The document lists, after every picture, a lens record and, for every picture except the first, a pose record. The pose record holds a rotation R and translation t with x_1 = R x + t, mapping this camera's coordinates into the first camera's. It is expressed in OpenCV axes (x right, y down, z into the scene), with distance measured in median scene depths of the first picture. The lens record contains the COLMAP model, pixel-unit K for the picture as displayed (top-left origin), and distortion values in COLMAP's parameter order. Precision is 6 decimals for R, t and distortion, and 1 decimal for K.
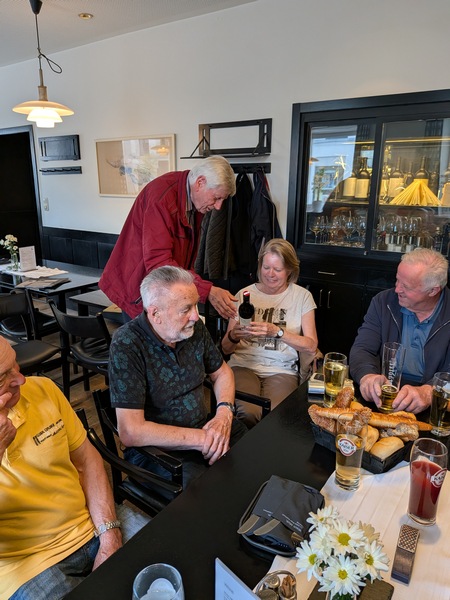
lens RADIAL K [[436.9, 0, 212.1], [0, 436.9, 292.6], [0, 0, 1]] dist [0.051991, -0.052860]
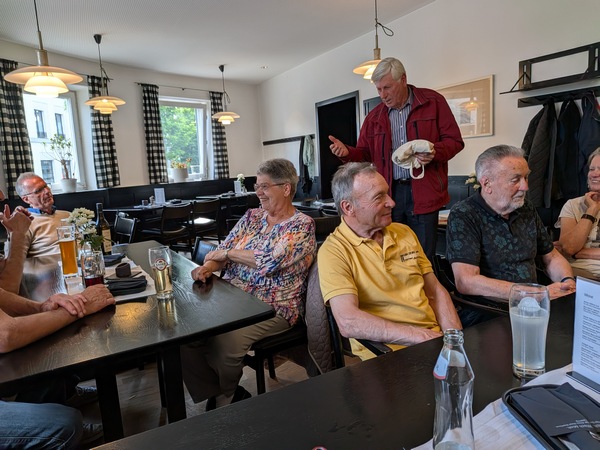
lens RADIAL K [[434.3, 0, 301.6], [0, 434.3, 228.2], [0, 0, 1]] dist [0.049357, -0.086199]
pose [[0.896571, 0.016200, -0.442604, -0.031585], [-0.055364, 0.995592, -0.075709, 0.128239], [0.439426, 0.092383, 0.893516, -0.118431]]
